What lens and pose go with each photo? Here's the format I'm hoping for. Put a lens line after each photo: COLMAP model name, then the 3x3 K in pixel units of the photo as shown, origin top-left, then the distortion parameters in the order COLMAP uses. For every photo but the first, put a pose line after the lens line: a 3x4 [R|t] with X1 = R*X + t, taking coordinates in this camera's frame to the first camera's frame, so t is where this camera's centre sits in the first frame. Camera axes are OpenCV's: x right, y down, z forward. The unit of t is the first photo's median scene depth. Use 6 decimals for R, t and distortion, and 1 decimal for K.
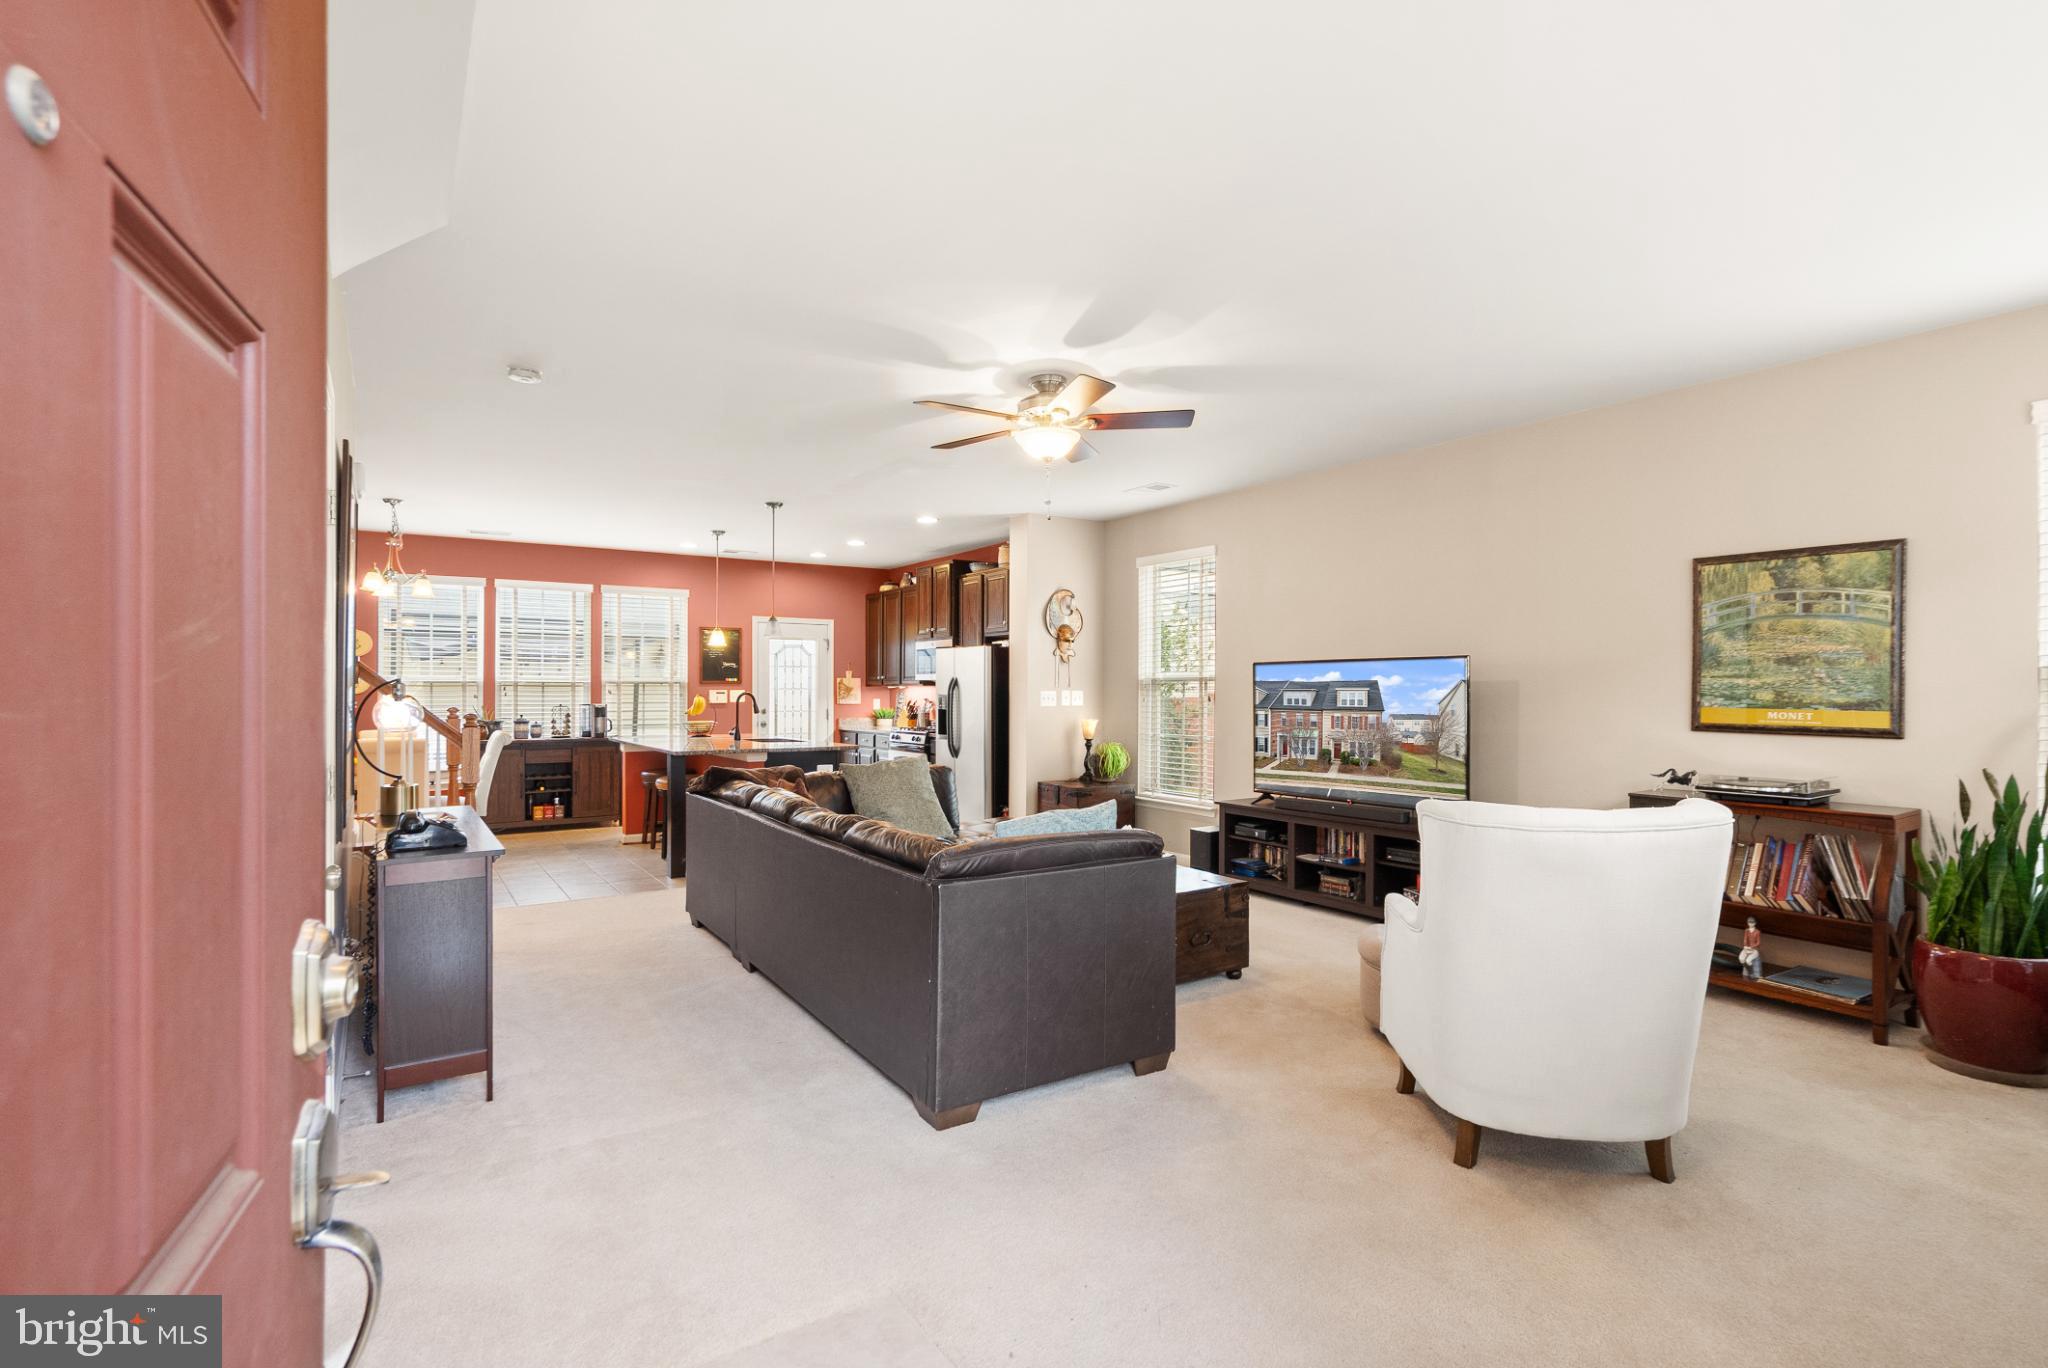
lens RADIAL K [[956.7, 0, 1008.1], [0, 956.7, 683.9], [0, 0, 1]] dist [-0.005219, 0.003292]
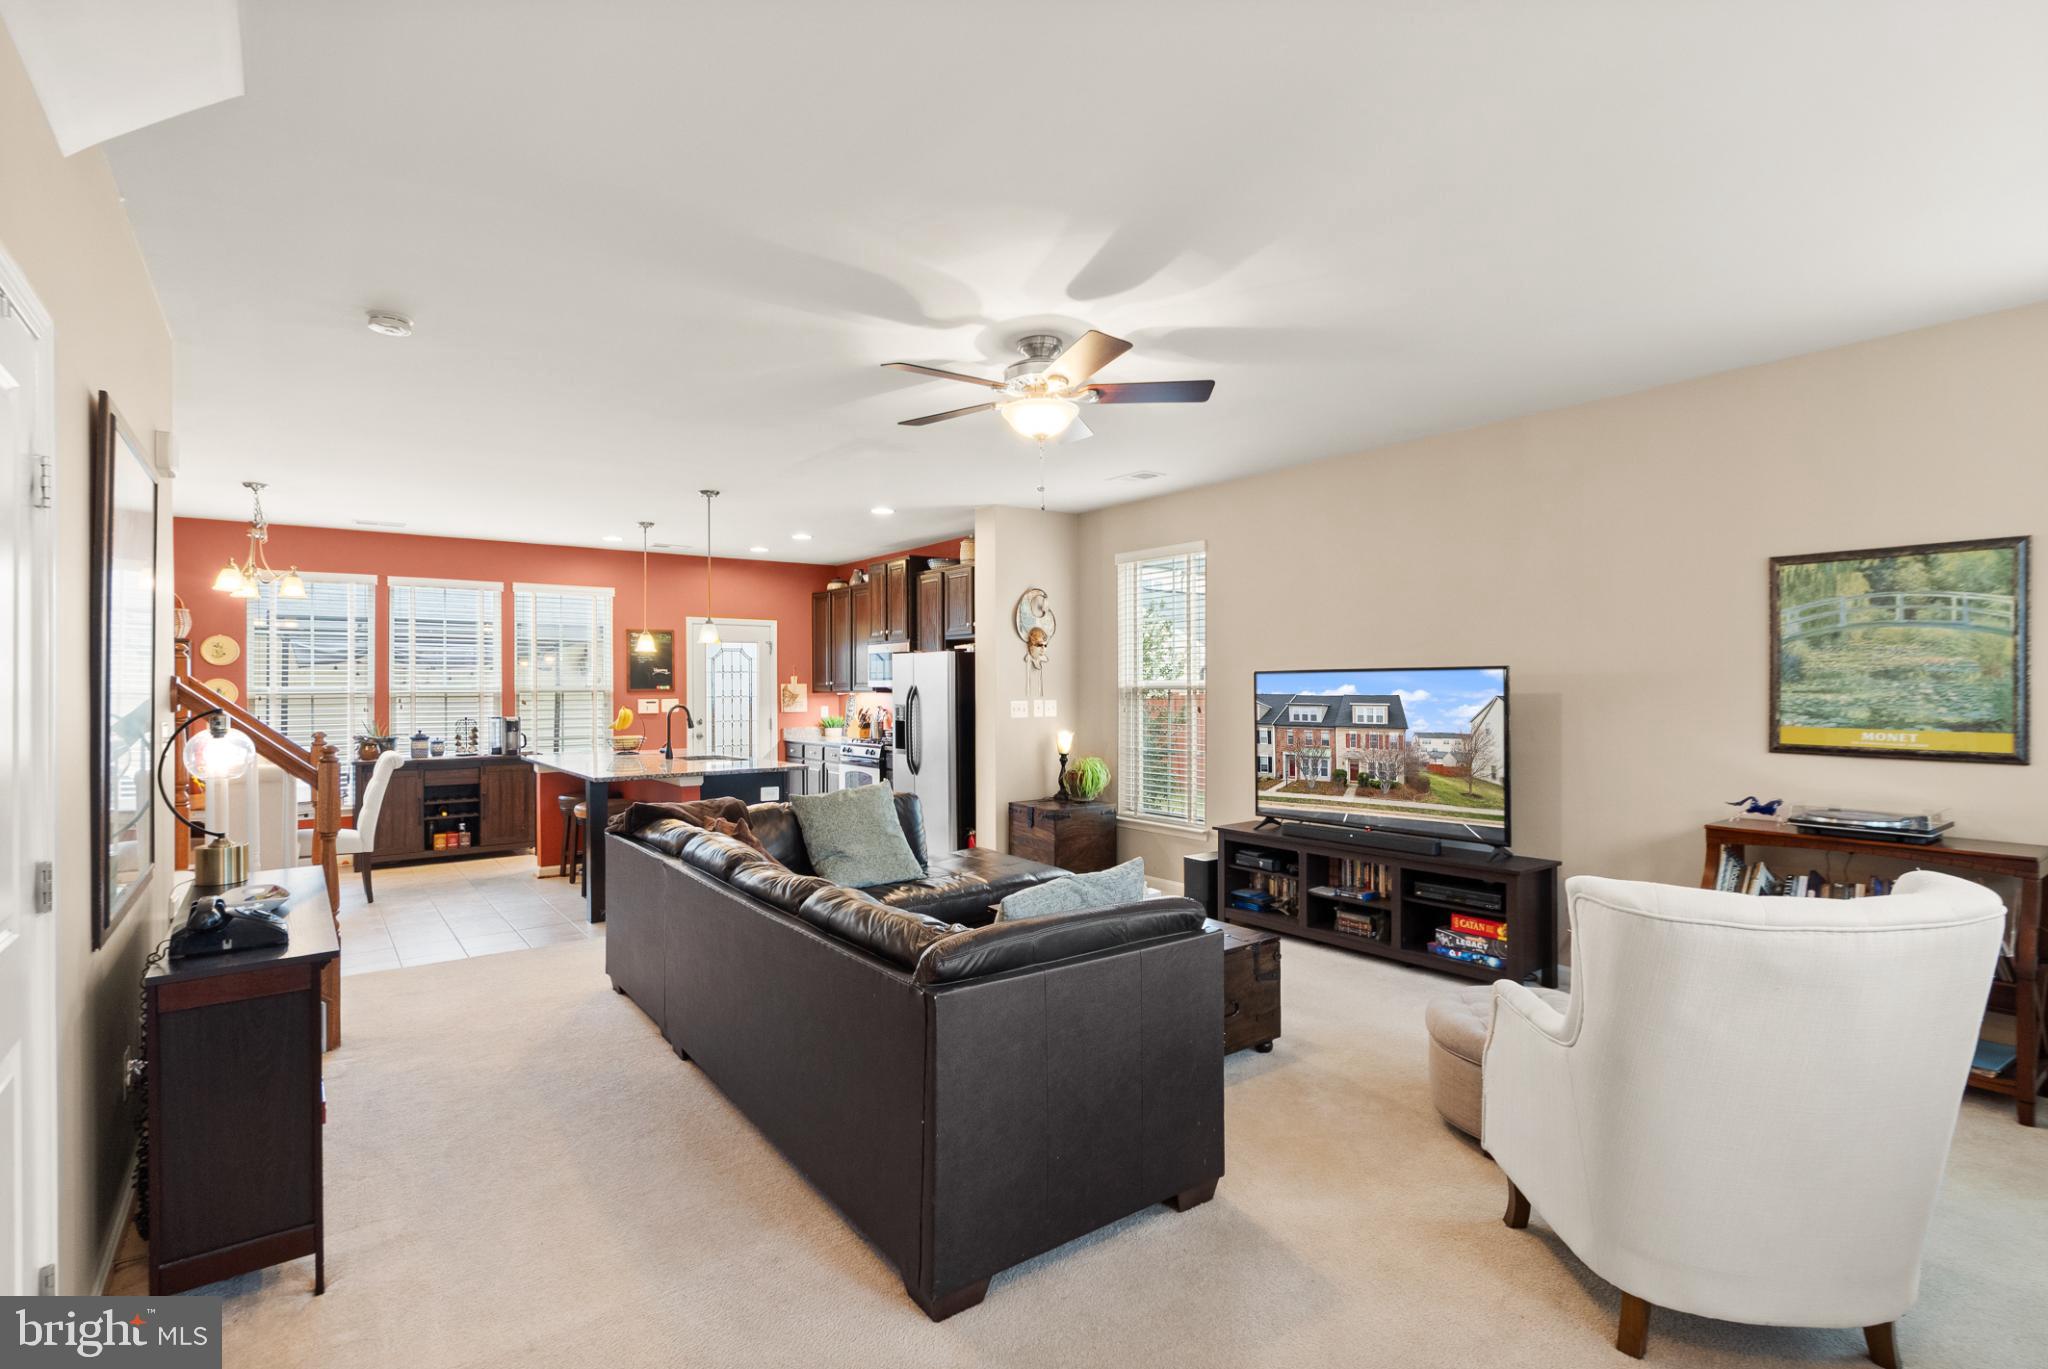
lens RADIAL K [[956.7, 0, 1016.1], [0, 956.7, 682.4], [0, 0, 1]] dist [-0.005219, 0.003292]
pose [[0.997666, -0.006374, 0.067978, -0.022001], [0.006178, 0.999976, 0.003101, -0.013202], [-0.067996, -0.002674, 0.997682, 0.094501]]
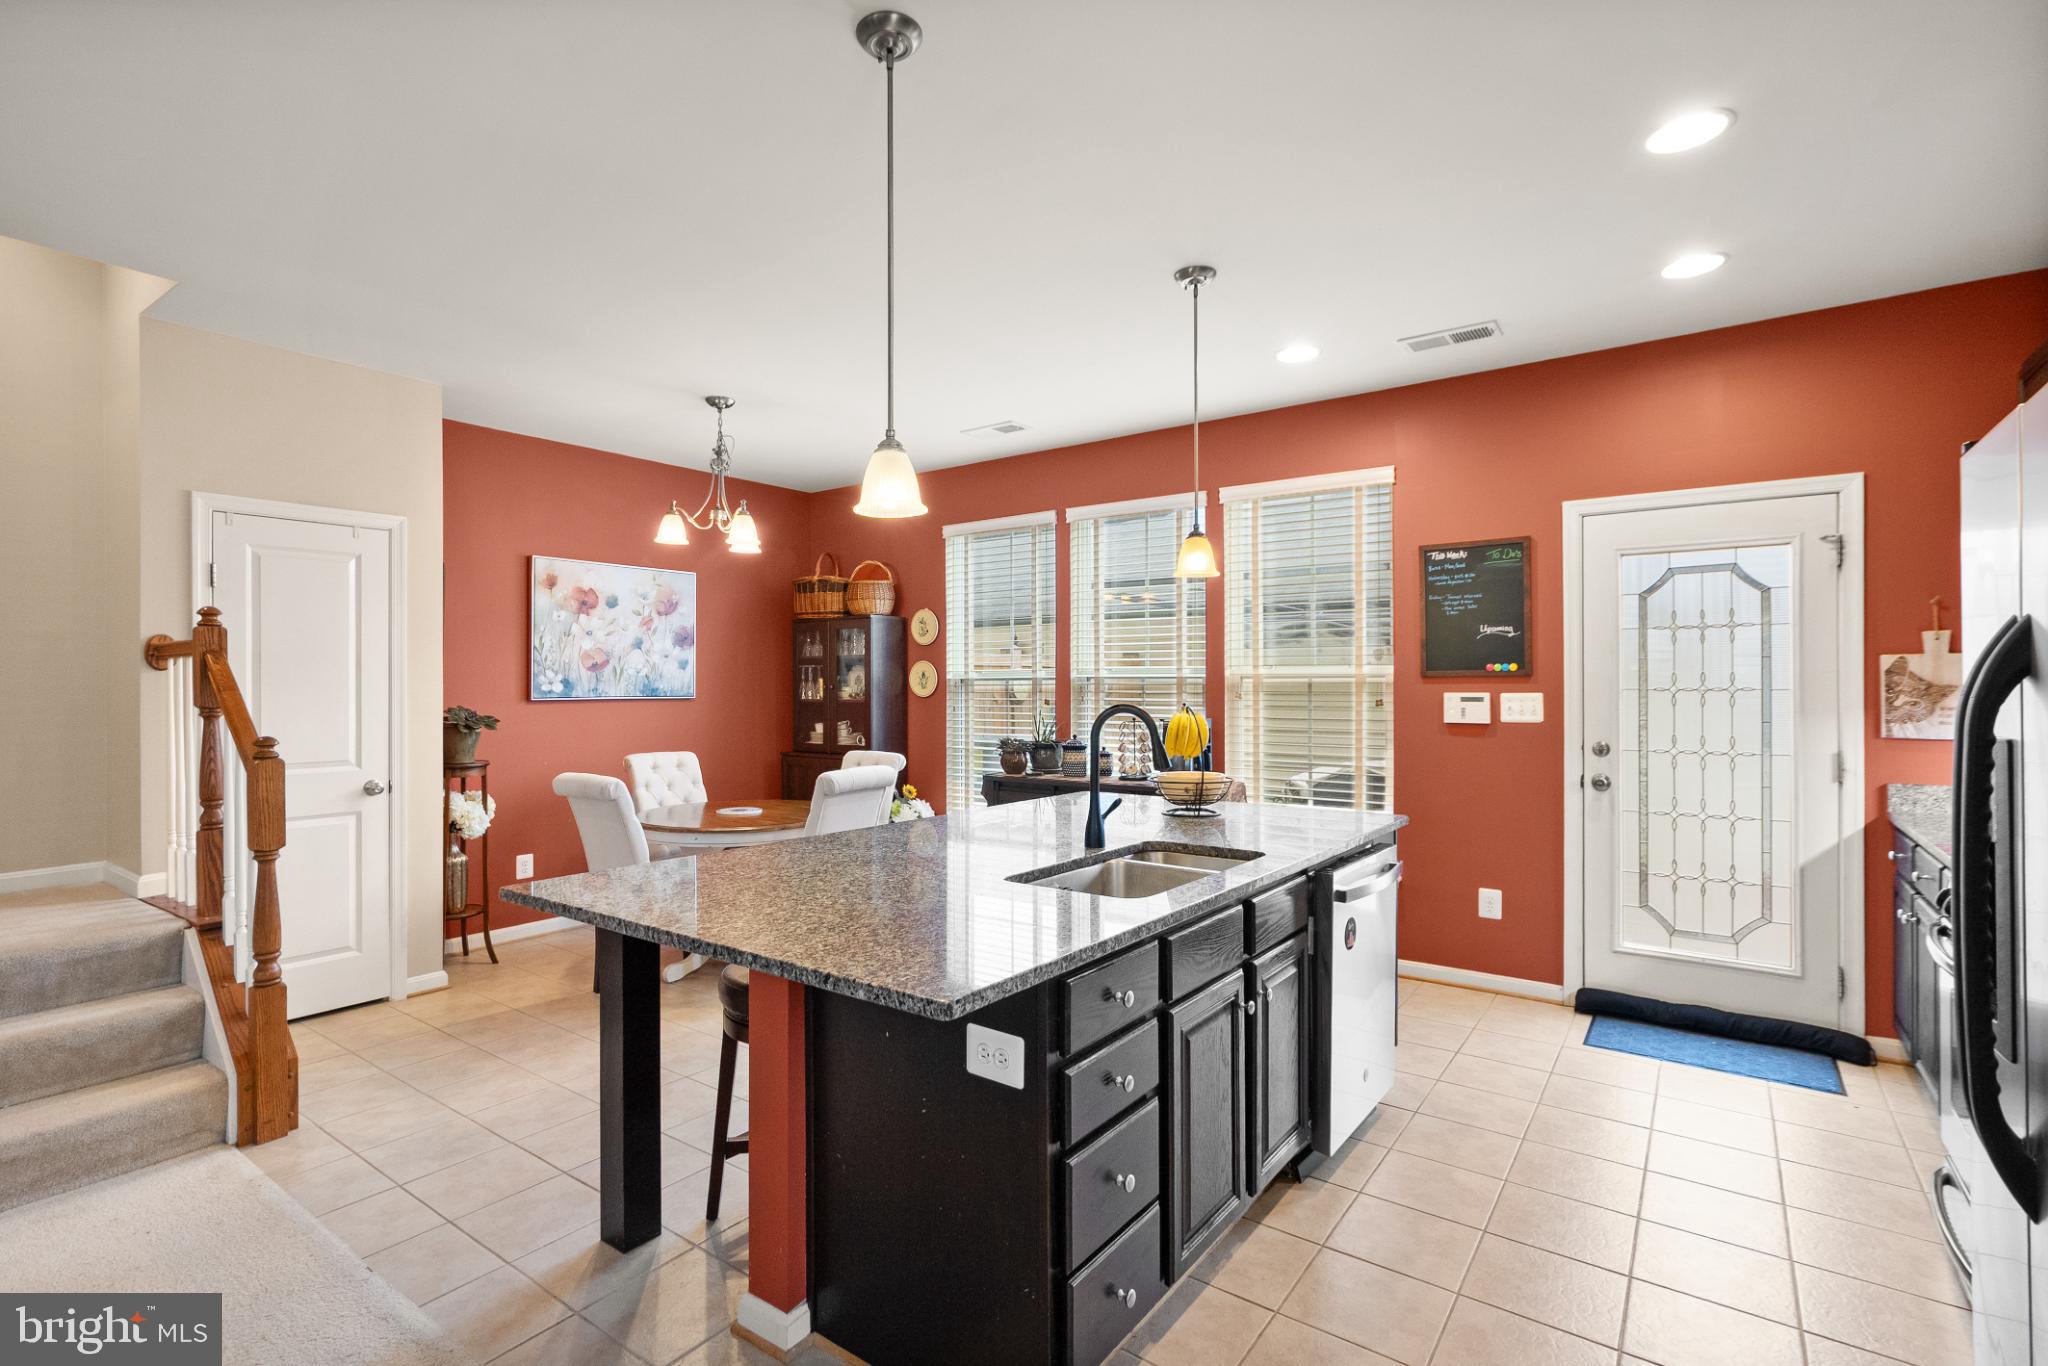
lens RADIAL K [[956.7, 0, 993.5], [0, 956.7, 683.4], [0, 0, 1]] dist [-0.005219, 0.003292]
pose [[0.347553, -0.001889, -0.937658, 0.021432], [0.011379, 0.999933, 0.002203, -0.000846], [0.937591, -0.011435, 0.347551, 0.872114]]
